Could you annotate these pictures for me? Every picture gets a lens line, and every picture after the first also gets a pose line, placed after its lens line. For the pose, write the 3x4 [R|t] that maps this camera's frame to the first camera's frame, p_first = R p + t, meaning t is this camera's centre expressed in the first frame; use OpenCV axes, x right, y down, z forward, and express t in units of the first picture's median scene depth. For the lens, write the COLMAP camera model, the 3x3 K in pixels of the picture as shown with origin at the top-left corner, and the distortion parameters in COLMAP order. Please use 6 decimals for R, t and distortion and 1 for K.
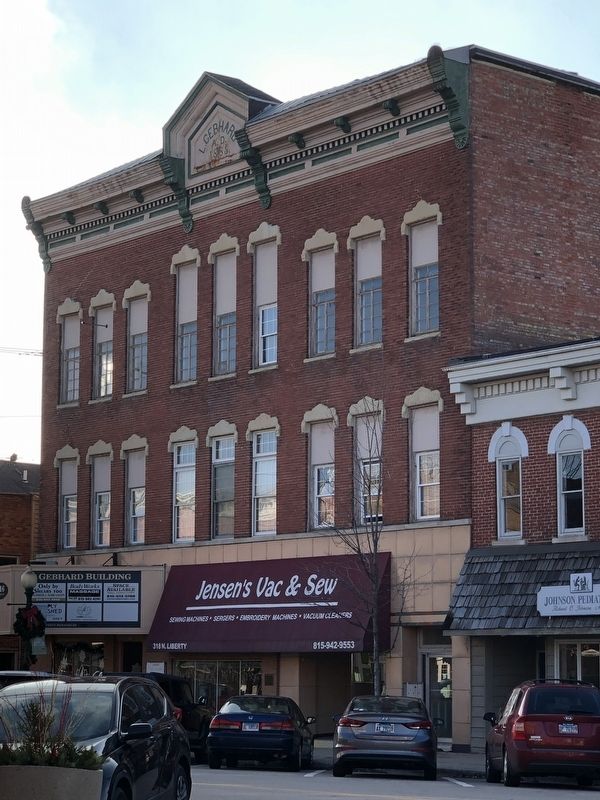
lens RADIAL K [[1882.0, 0, 300.0], [0, 1882.0, 400.0], [0, 0, 1]] dist [0.191791, 0.284663]
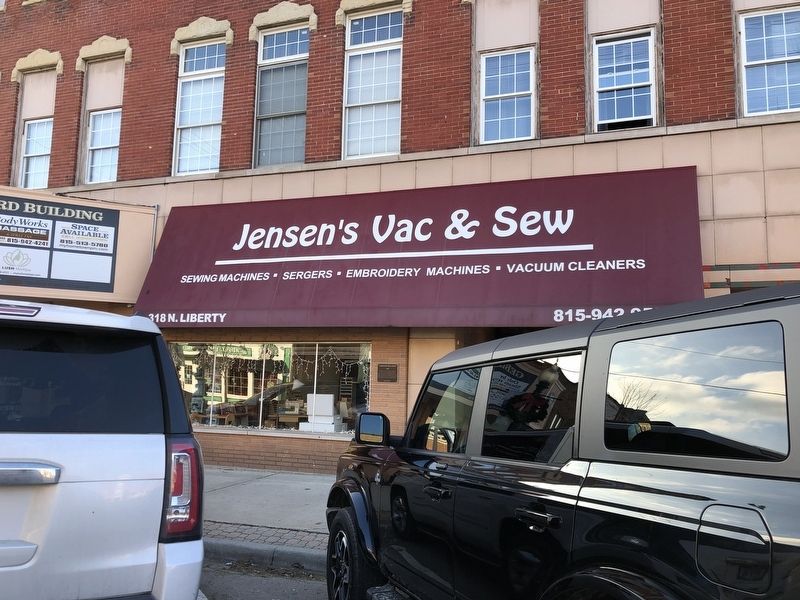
lens RADIAL K [[648.6, 0, 400.0], [0, 648.6, 300.0], [0, 0, 1]] dist [0.006556, -0.004123]
pose [[0.849963, 0.080691, 0.520626, -0.122844], [-0.093228, 0.995643, -0.002111, 0.118805], [-0.518528, -0.046743, 0.853782, 0.781289]]
